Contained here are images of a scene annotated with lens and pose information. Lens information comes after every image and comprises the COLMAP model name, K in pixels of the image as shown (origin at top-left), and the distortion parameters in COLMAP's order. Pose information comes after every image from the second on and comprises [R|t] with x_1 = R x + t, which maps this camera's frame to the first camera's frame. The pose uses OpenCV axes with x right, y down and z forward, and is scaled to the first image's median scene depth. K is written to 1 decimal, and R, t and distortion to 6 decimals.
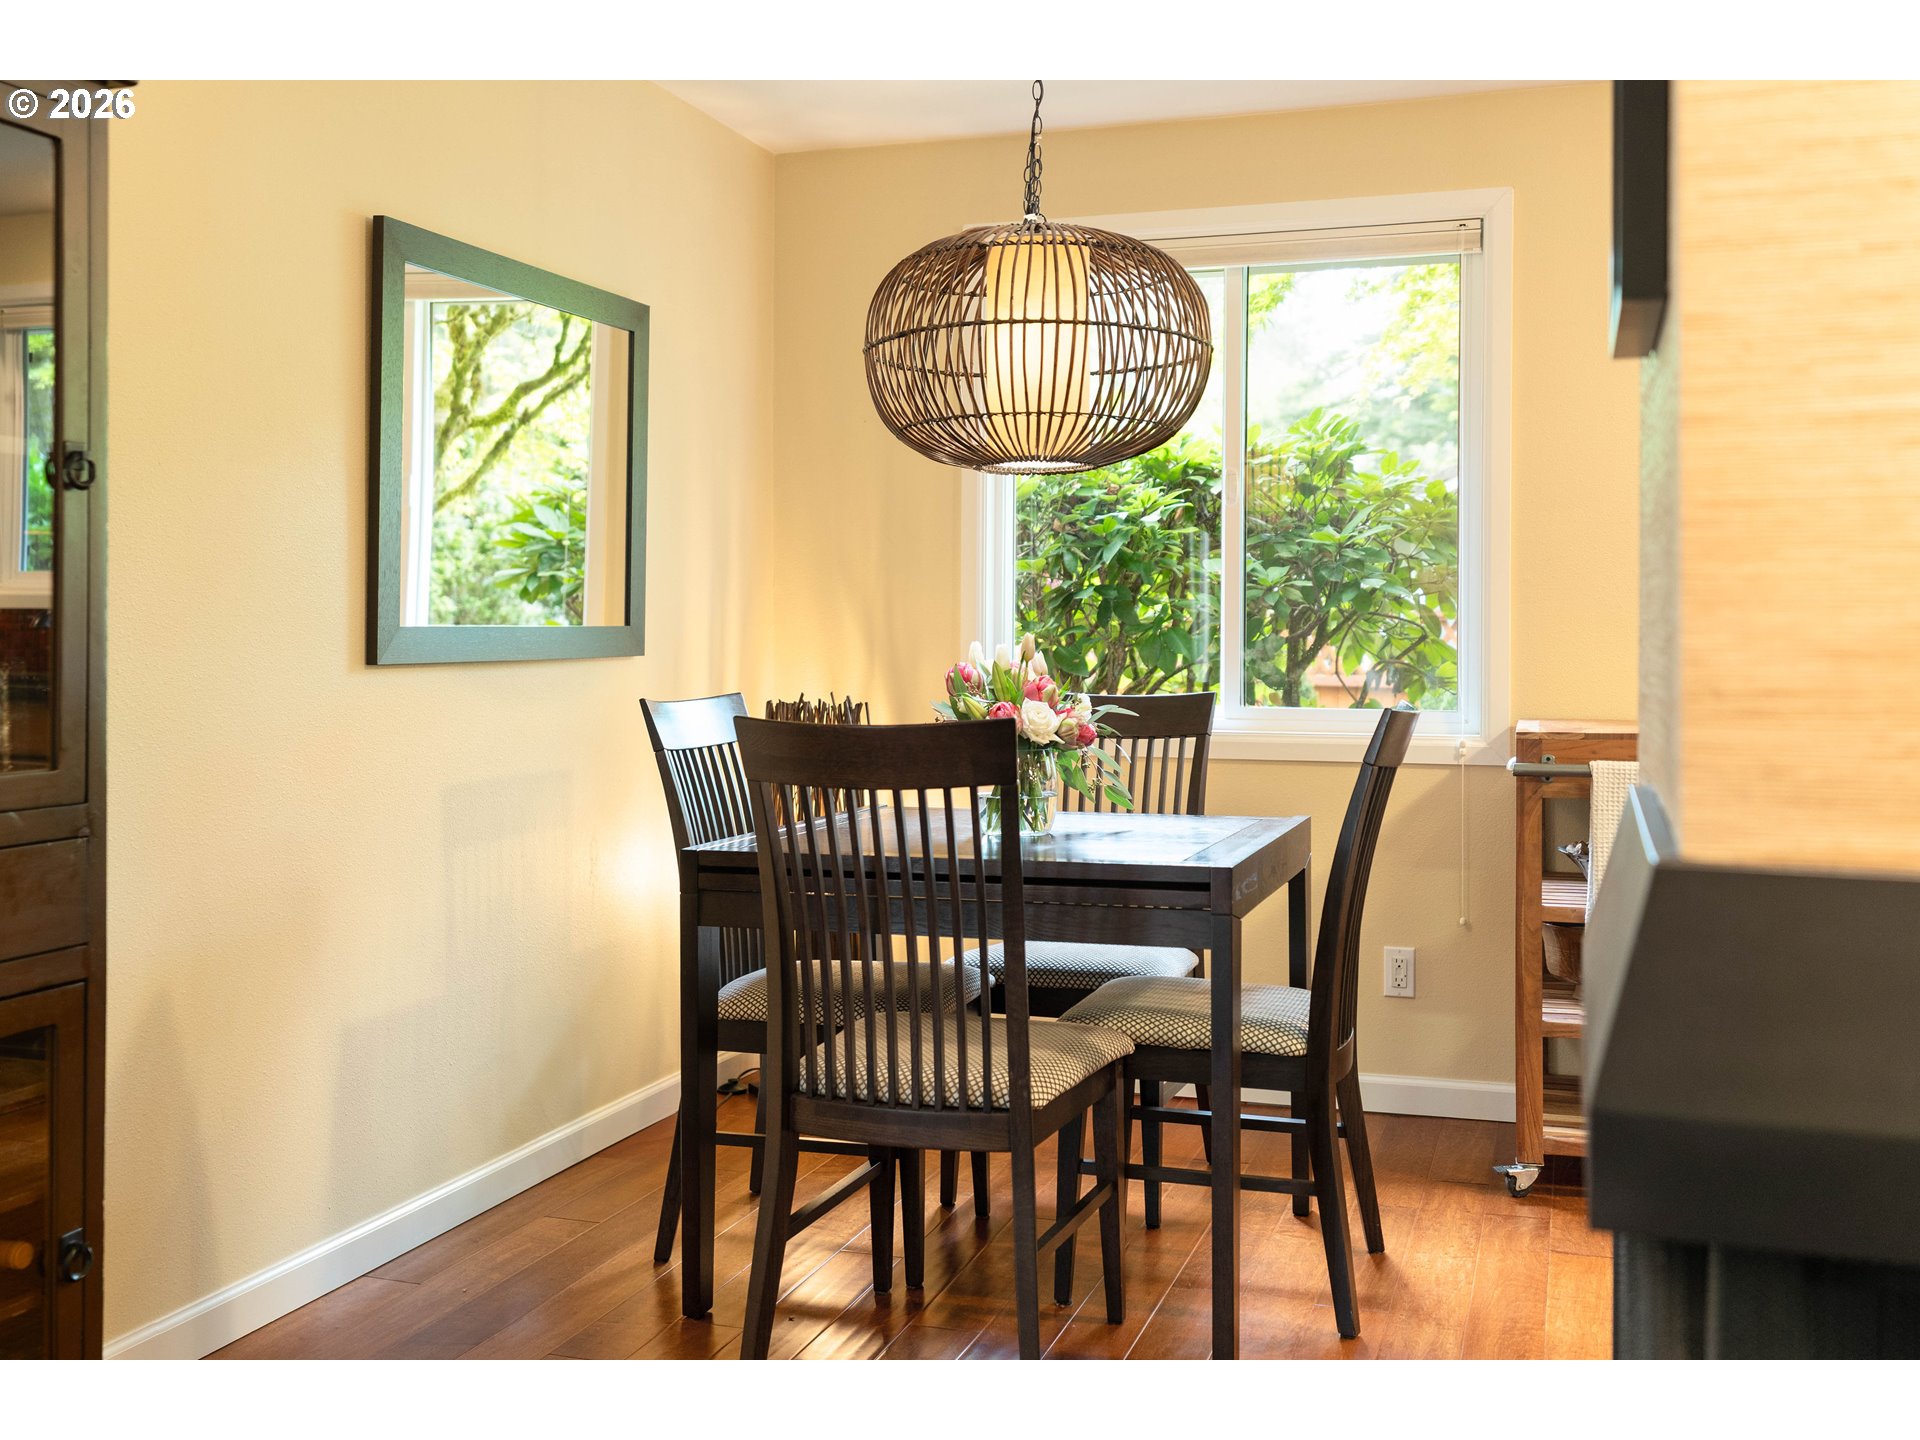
lens RADIAL K [[1949.9, 0, 932.6], [0, 1949.9, 637.6], [0, 0, 1]] dist [0.006351, 0.000000]
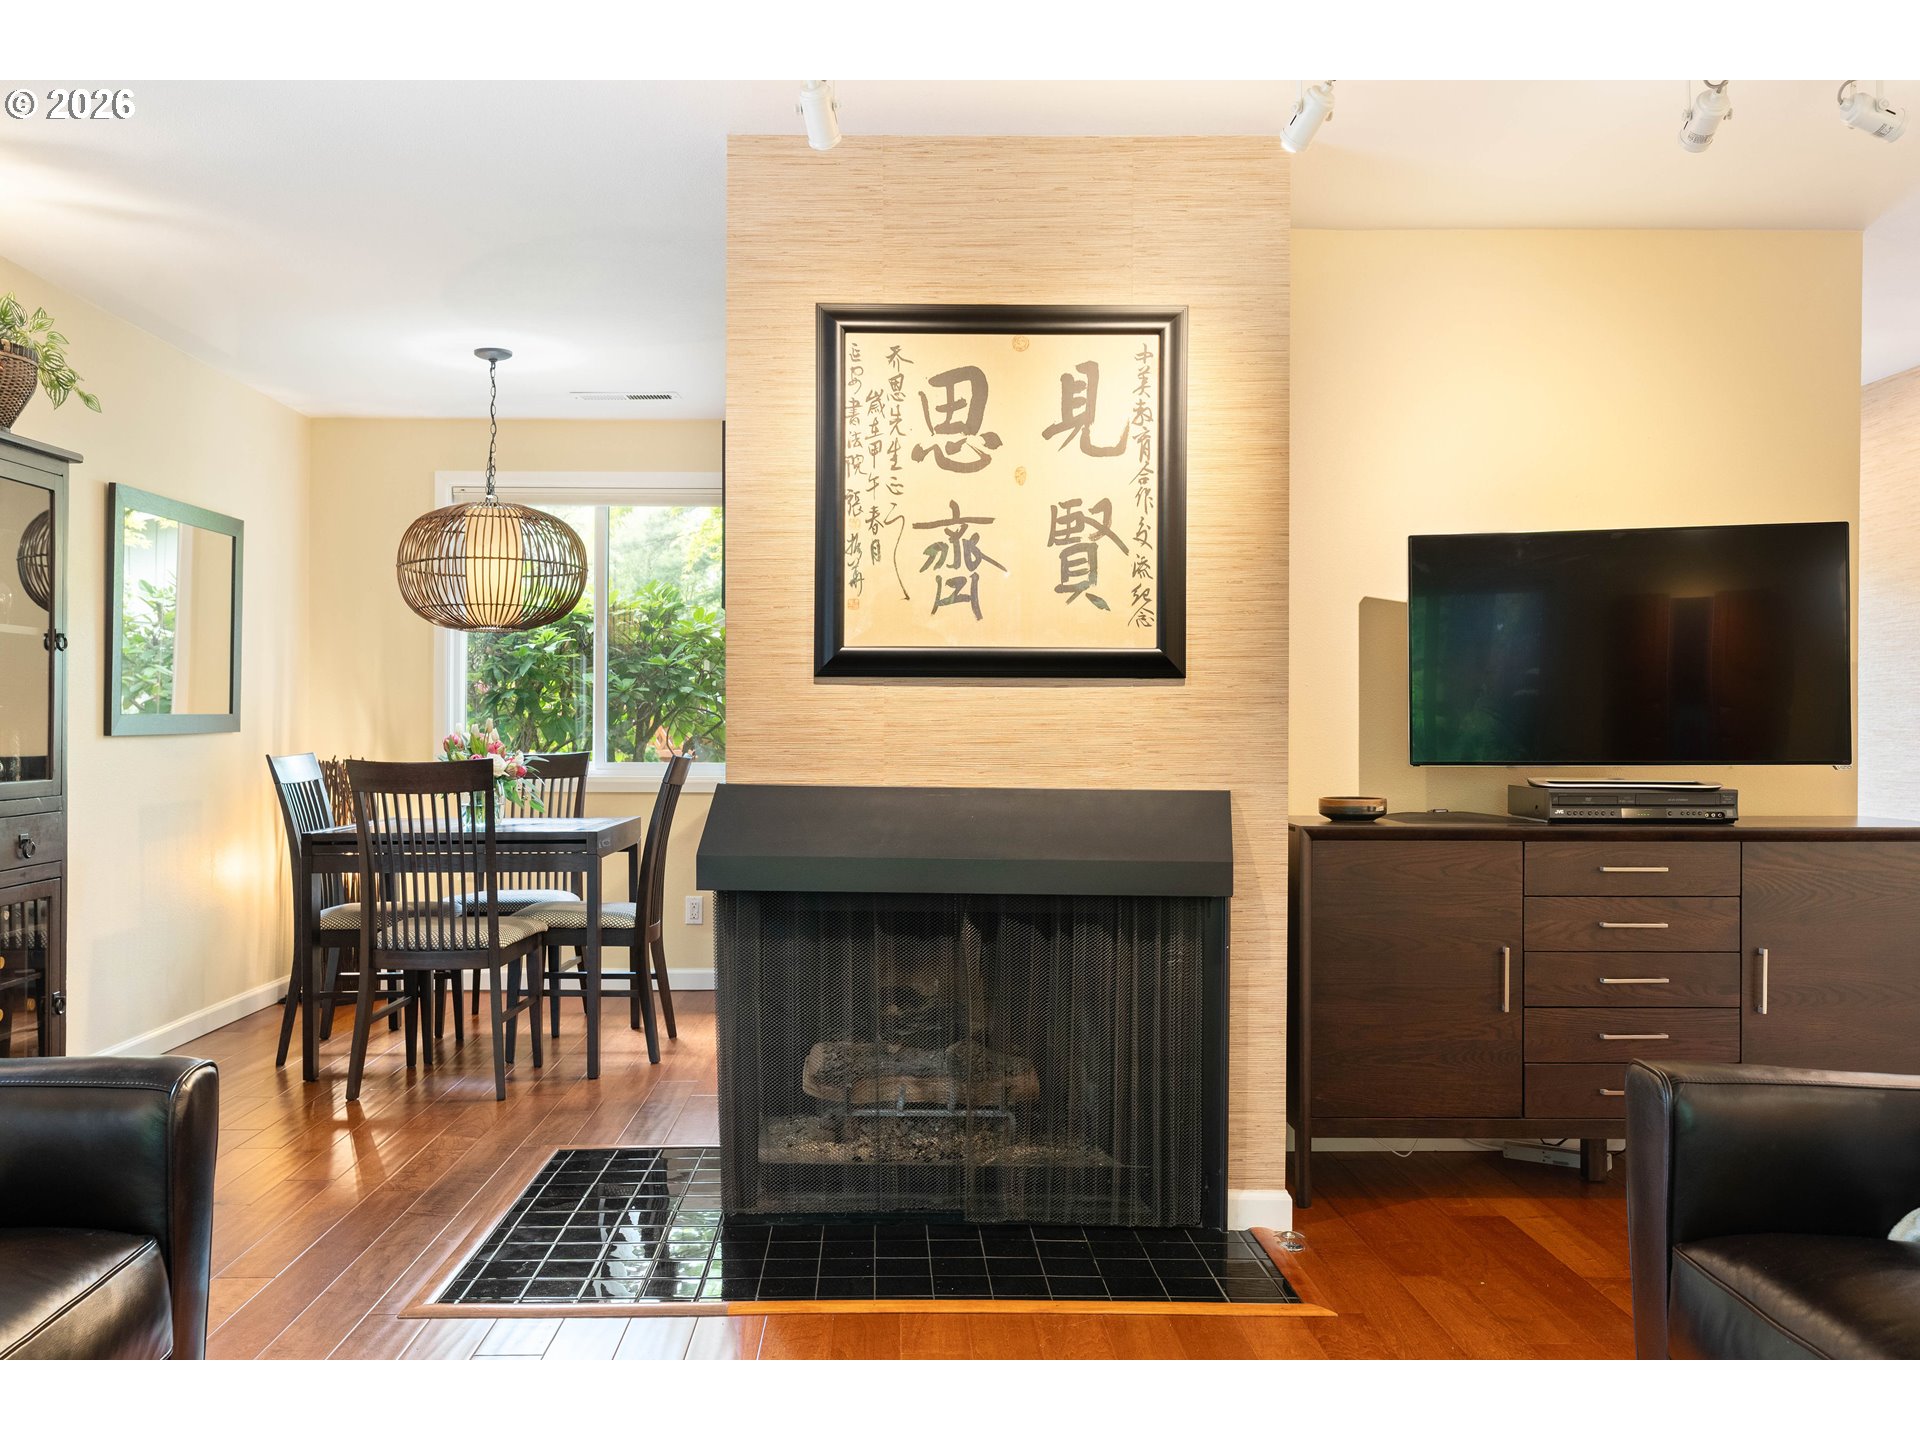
lens RADIAL K [[1665.1, 0, 911.5], [0, 1665.1, 730.6], [0, 0, 1]] dist [0.022150, 0.004008]
pose [[0.944975, -0.000366, 0.327142, -0.089229], [-0.000721, 0.999995, 0.003202, 0.003847], [-0.327142, -0.003262, 0.944970, -0.634612]]
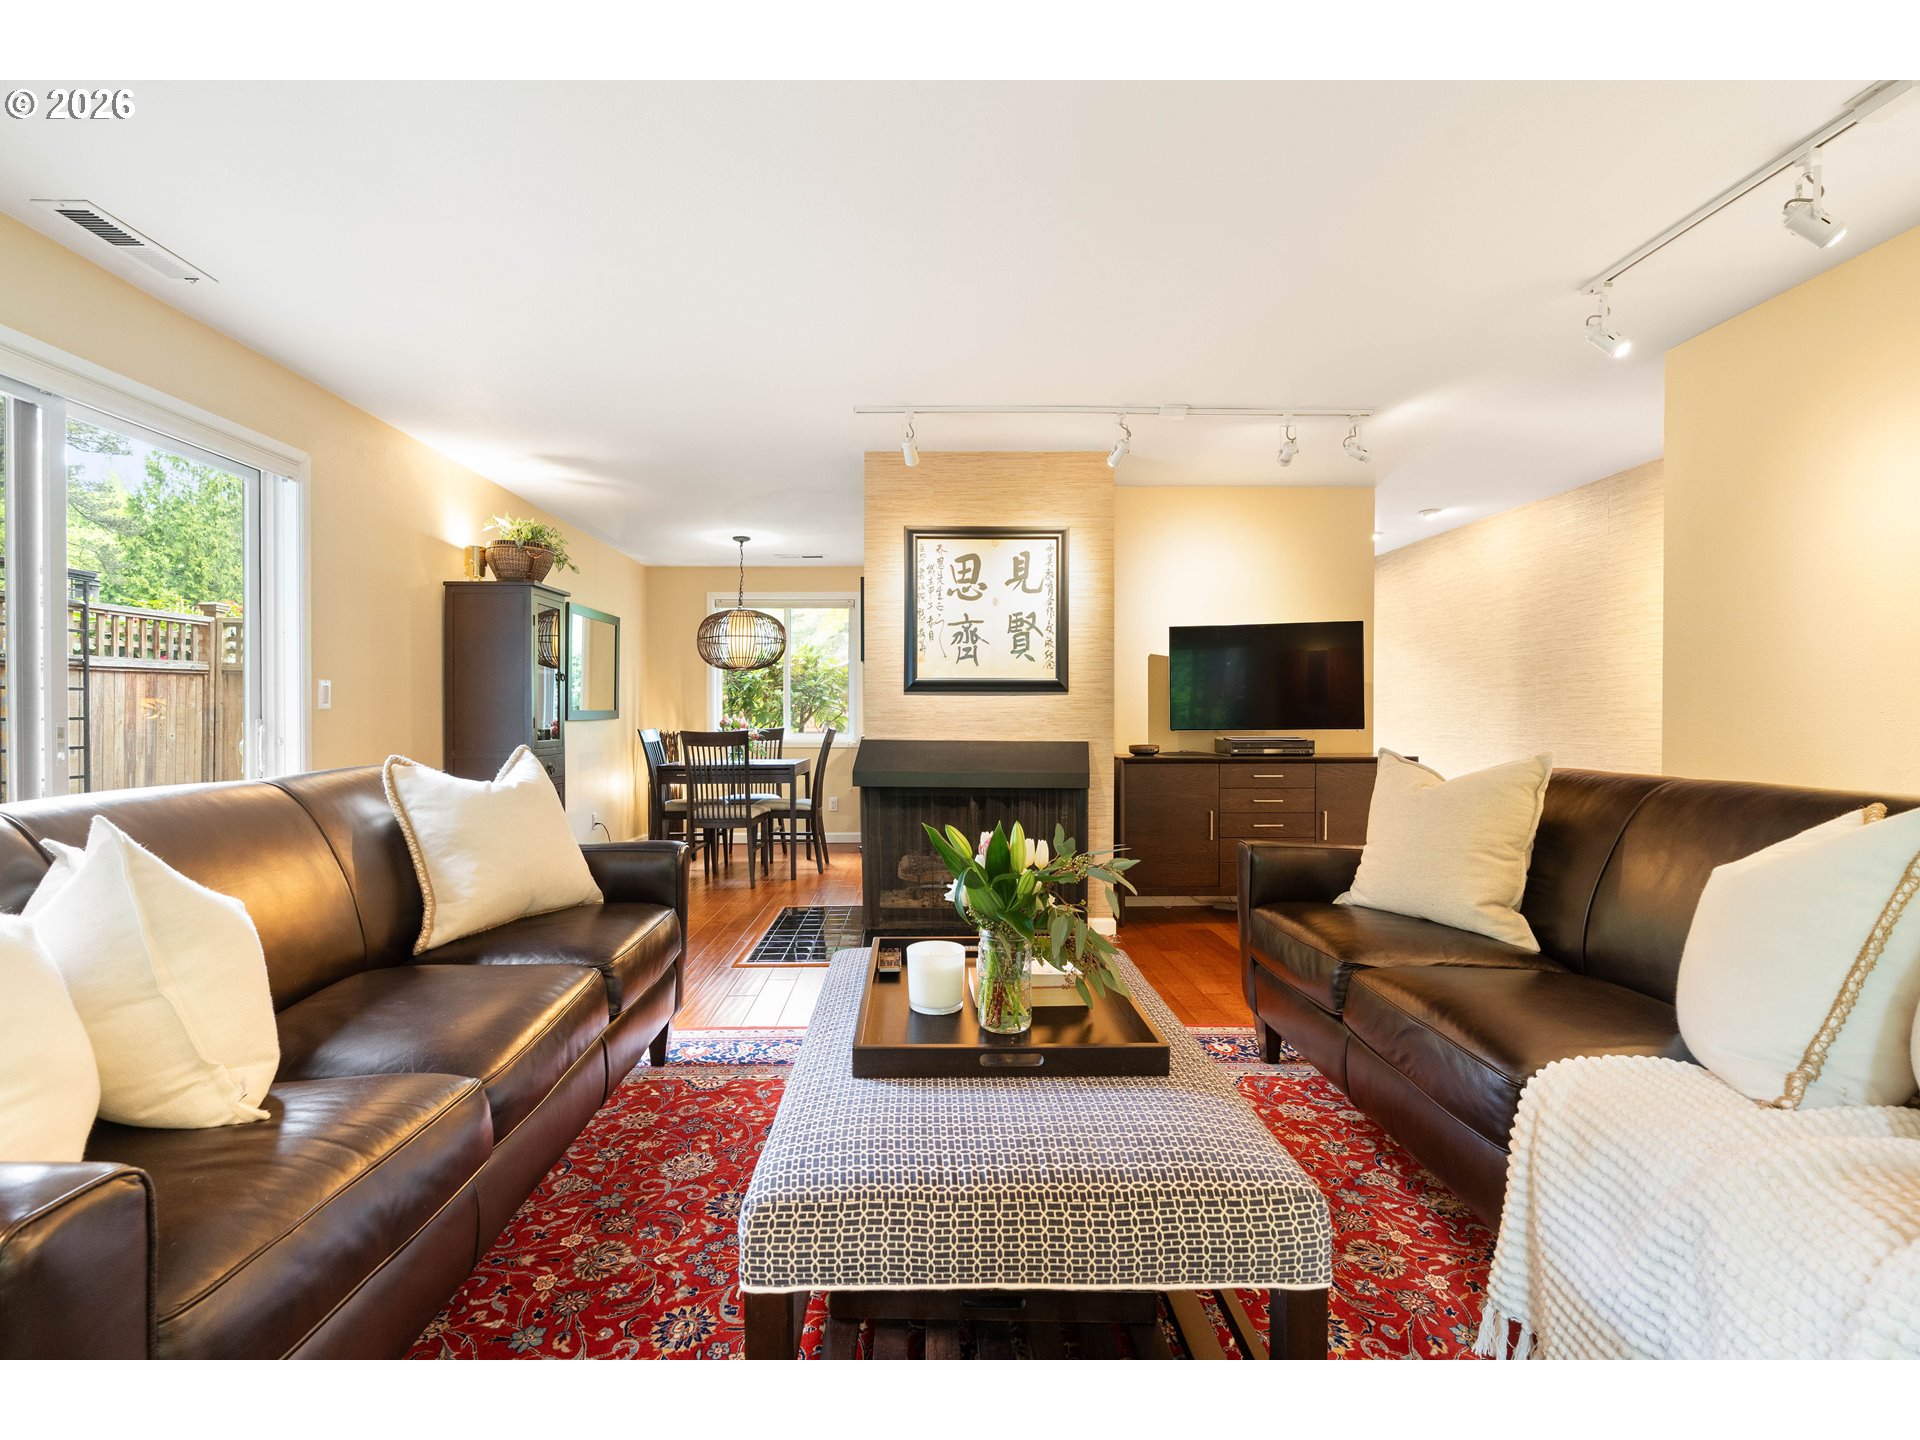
lens RADIAL K [[902.8, 0, 933.5], [0, 902.8, 730.5], [0, 0, 1]] dist [-0.011928, 0.000501]
pose [[0.942253, -0.008798, 0.334785, -0.190525], [0.003676, 0.999866, 0.015928, 0.007828], [-0.334881, -0.013777, 0.942160, -0.837614]]
